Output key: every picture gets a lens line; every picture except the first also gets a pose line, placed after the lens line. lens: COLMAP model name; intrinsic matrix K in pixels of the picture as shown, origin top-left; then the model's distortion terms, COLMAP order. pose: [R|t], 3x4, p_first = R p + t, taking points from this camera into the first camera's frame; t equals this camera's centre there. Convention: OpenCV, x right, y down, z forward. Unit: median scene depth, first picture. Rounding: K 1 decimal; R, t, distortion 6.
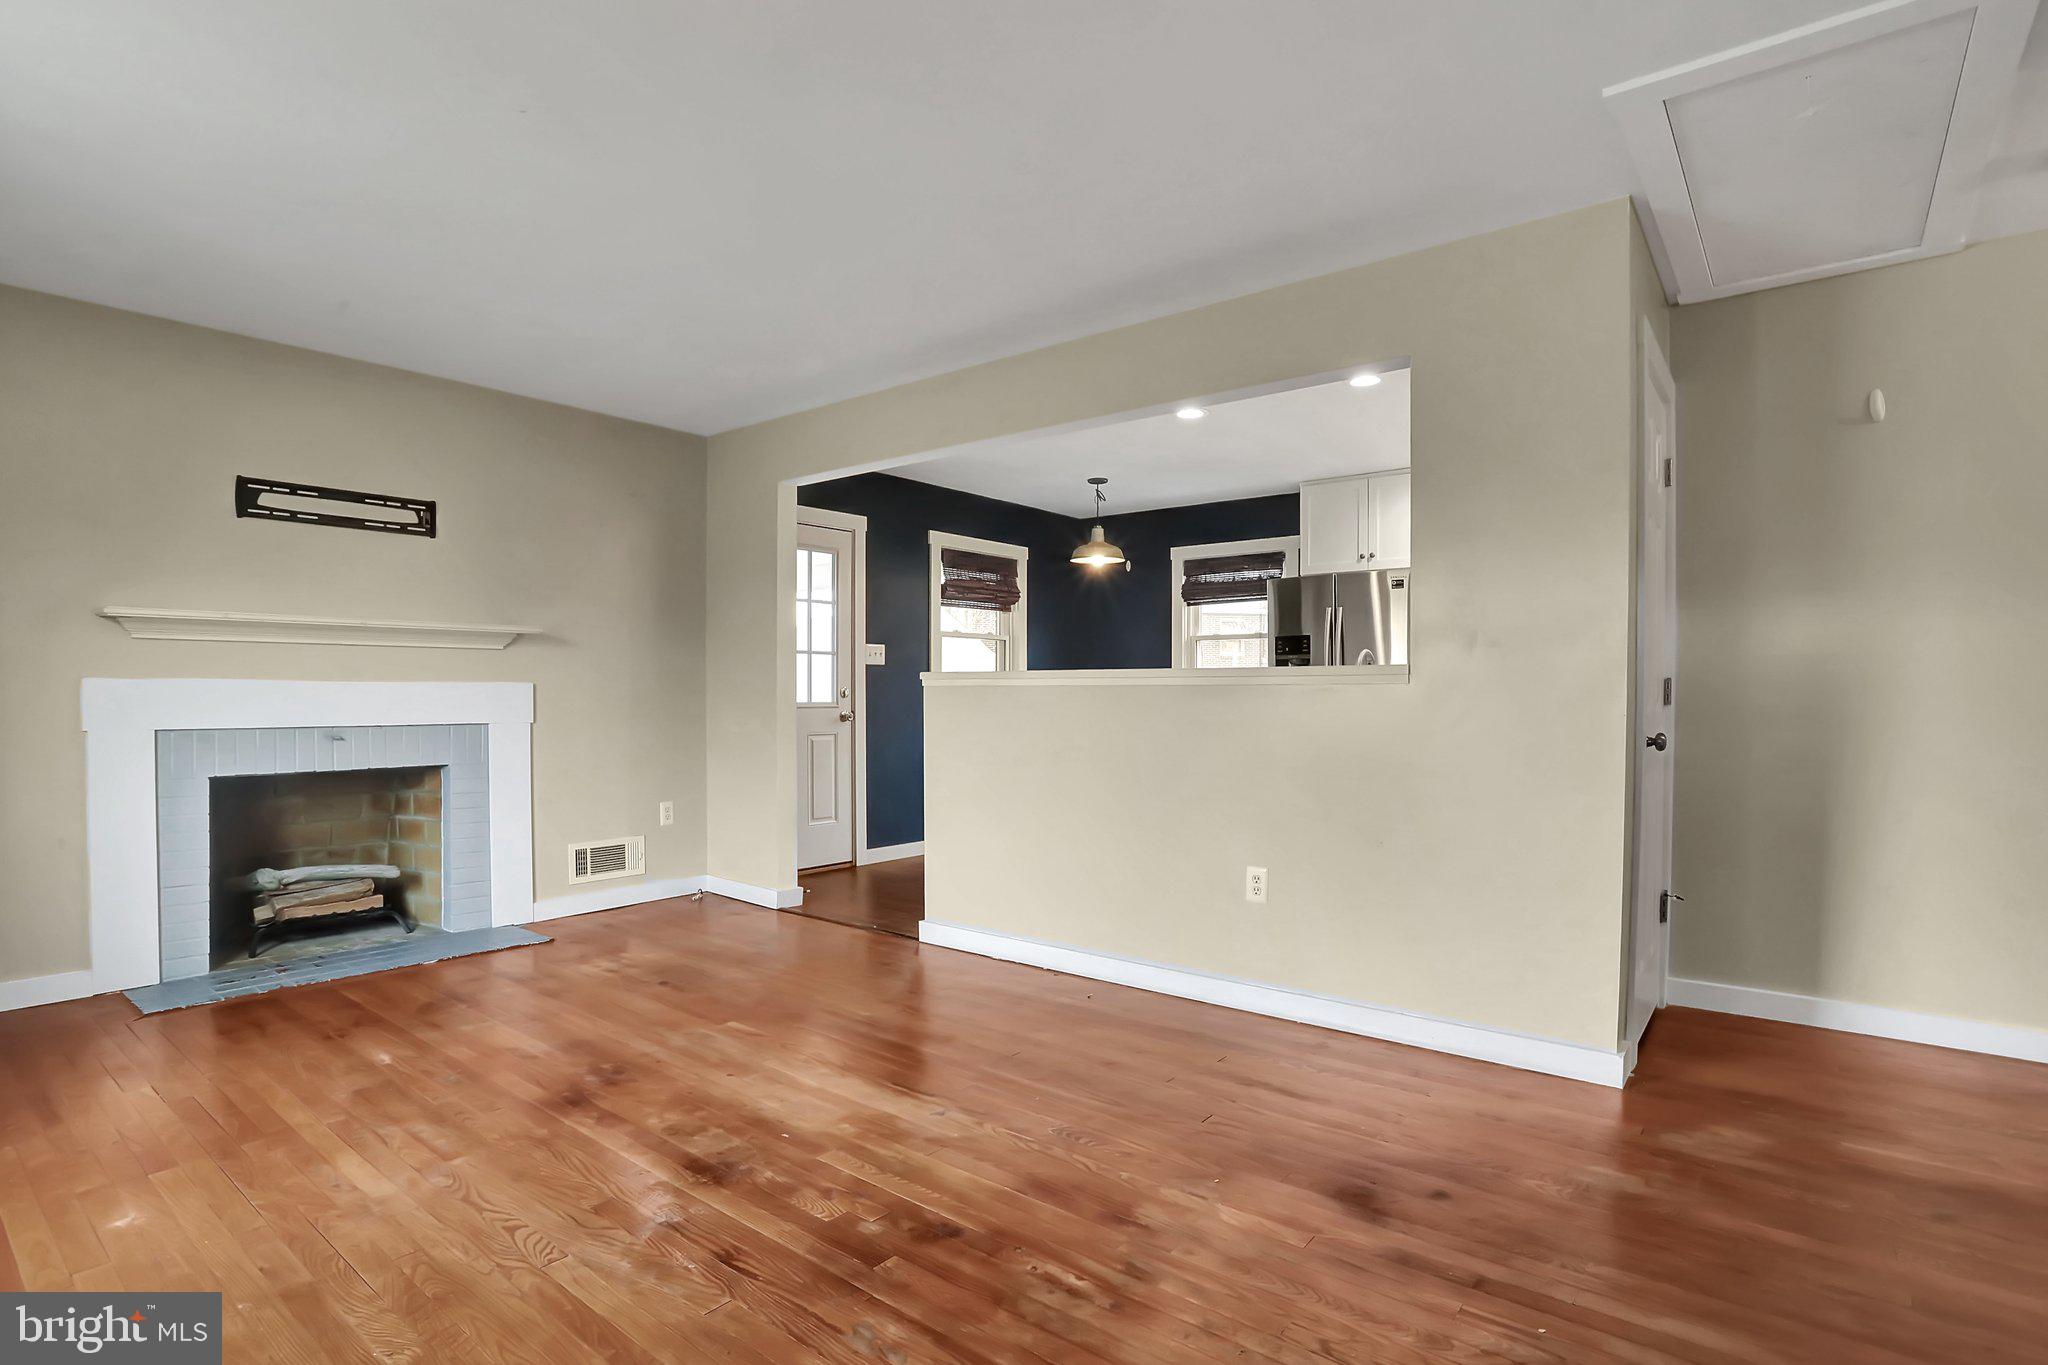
lens RADIAL K [[1012.1, 0, 1024.0], [0, 1012.1, 682.5], [0, 0, 1]] dist [-0.077909, 0.035986]
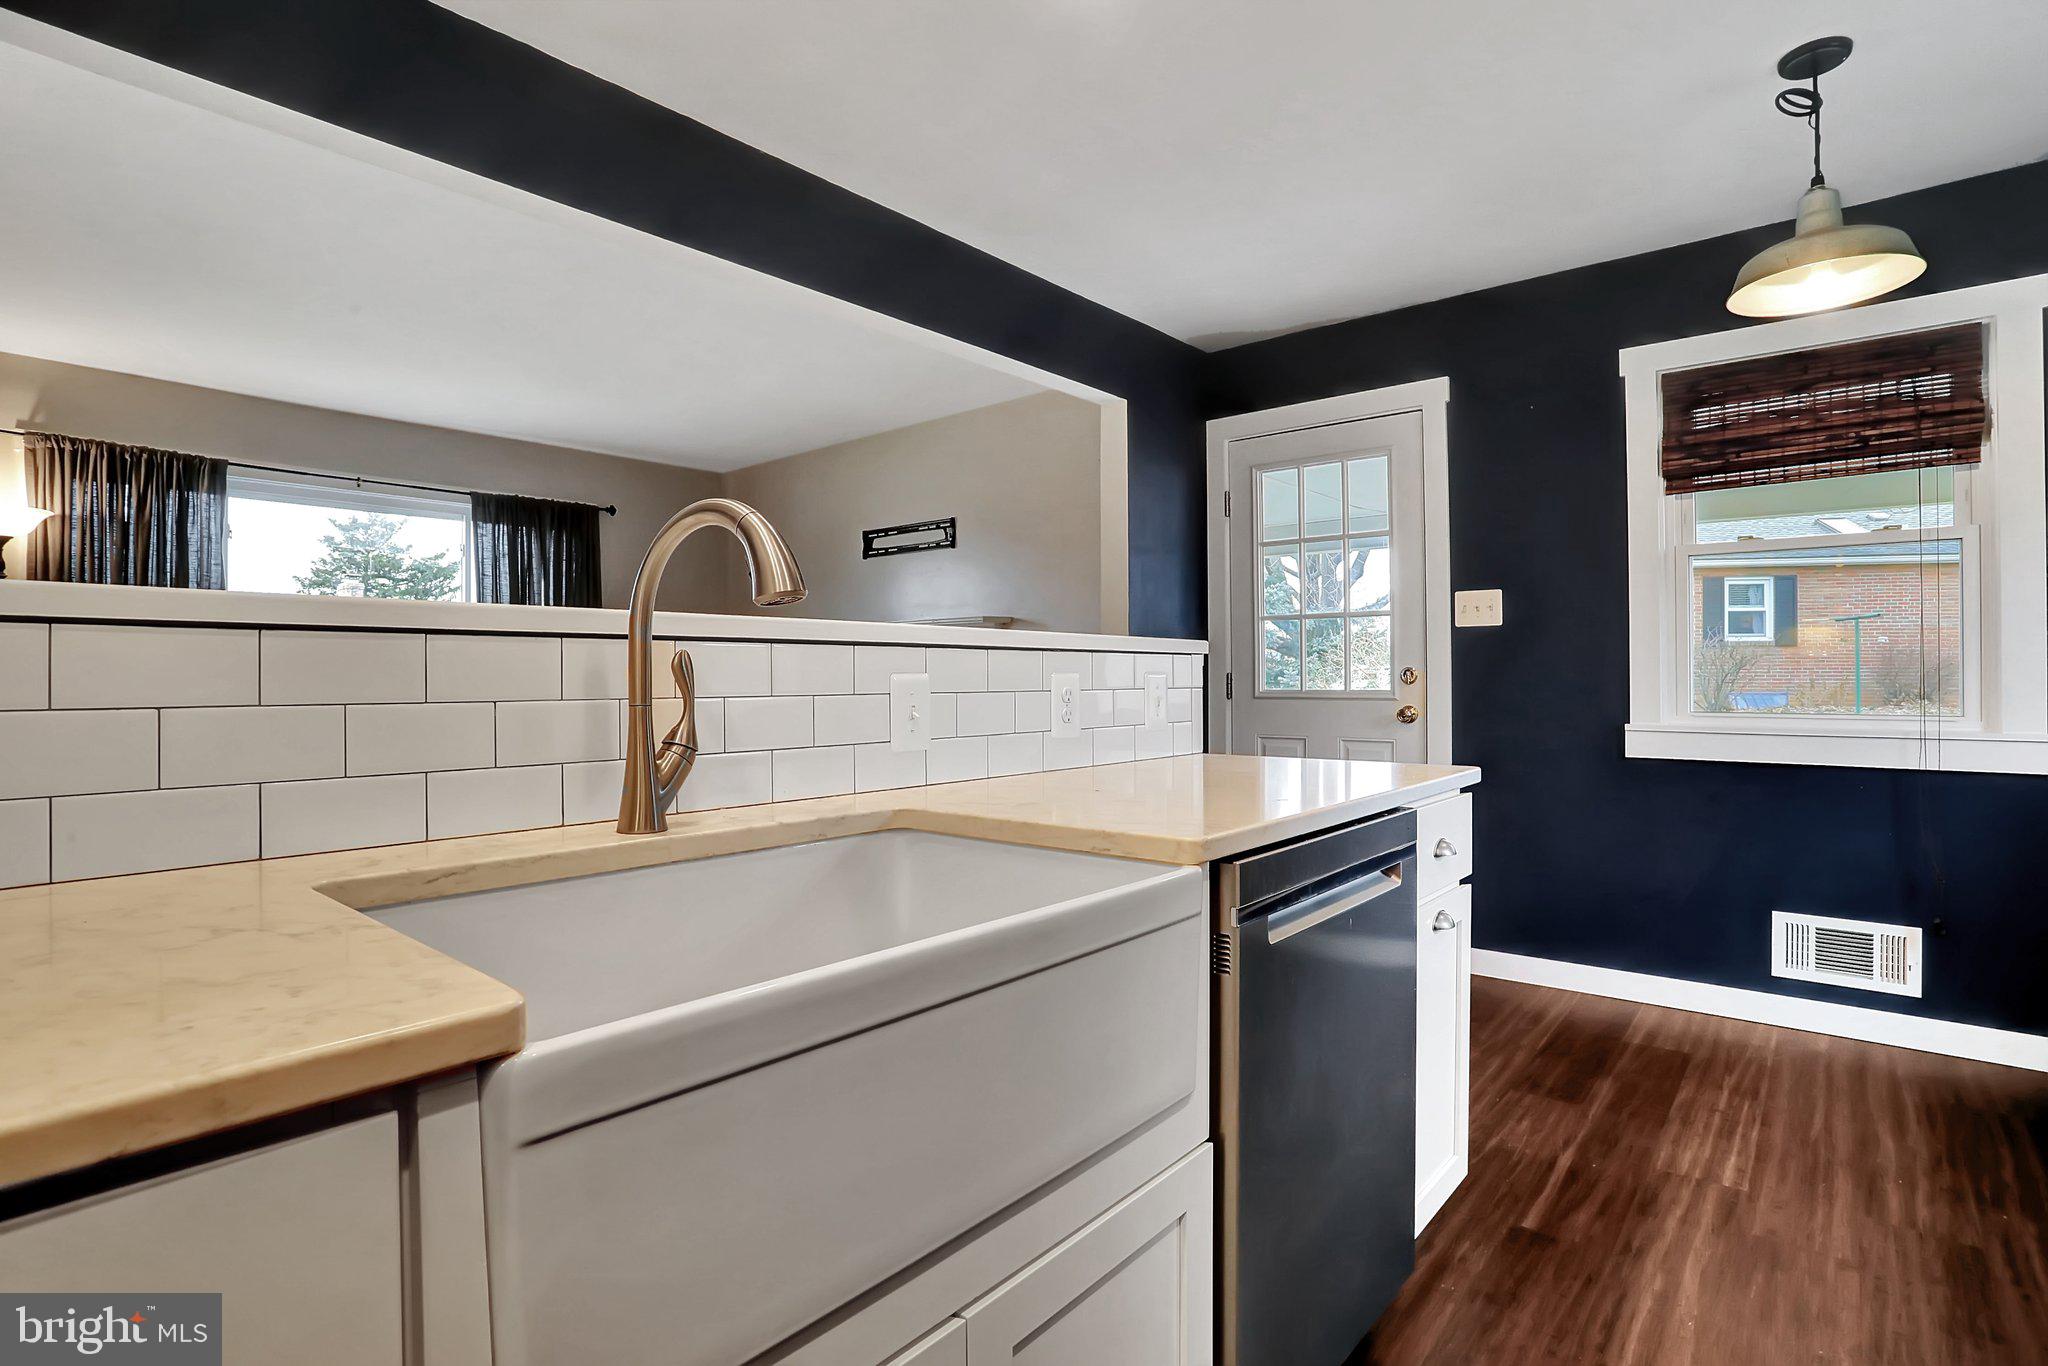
lens RADIAL K [[1012.1, 0, 1024.0], [0, 1012.1, 683.0], [0, 0, 1]] dist [-0.077909, 0.035986]
pose [[-0.035403, 0.004609, -0.999362, 0.539661], [0.010185, 0.999939, 0.004250, 0.012090], [0.999321, -0.010028, -0.035448, 0.958497]]
